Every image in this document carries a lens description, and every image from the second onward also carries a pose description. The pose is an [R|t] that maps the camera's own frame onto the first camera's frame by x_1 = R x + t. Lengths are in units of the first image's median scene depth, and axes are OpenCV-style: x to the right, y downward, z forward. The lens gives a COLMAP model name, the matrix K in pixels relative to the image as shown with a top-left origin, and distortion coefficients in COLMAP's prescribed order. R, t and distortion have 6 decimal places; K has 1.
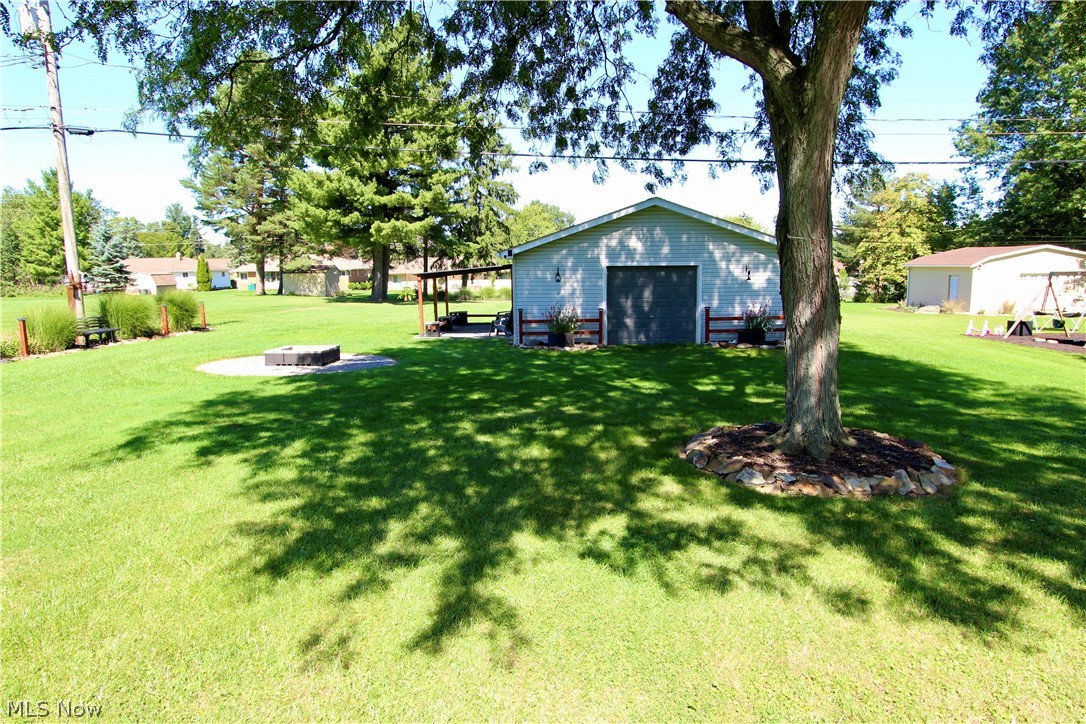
lens RADIAL K [[653.0, 0, 543.0], [0, 653.0, 362.0], [0, 0, 1]] dist [-0.002252, -0.000979]
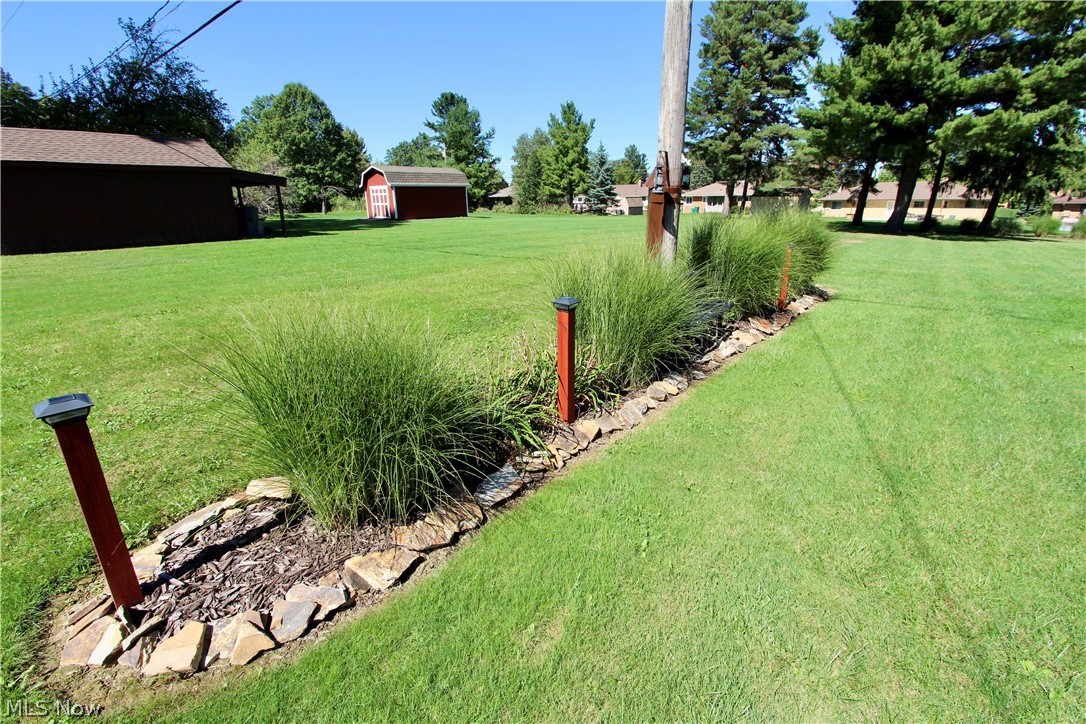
lens RADIAL K [[501.3, 0, 551.7], [0, 501.3, 363.8], [0, 0, 1]] dist [-0.017234, 0.003103]
pose [[0.799841, 0.194875, -0.567695, -0.179927], [-0.089400, 0.973955, 0.208375, -0.022880], [0.593516, -0.115916, 0.796431, 0.217768]]
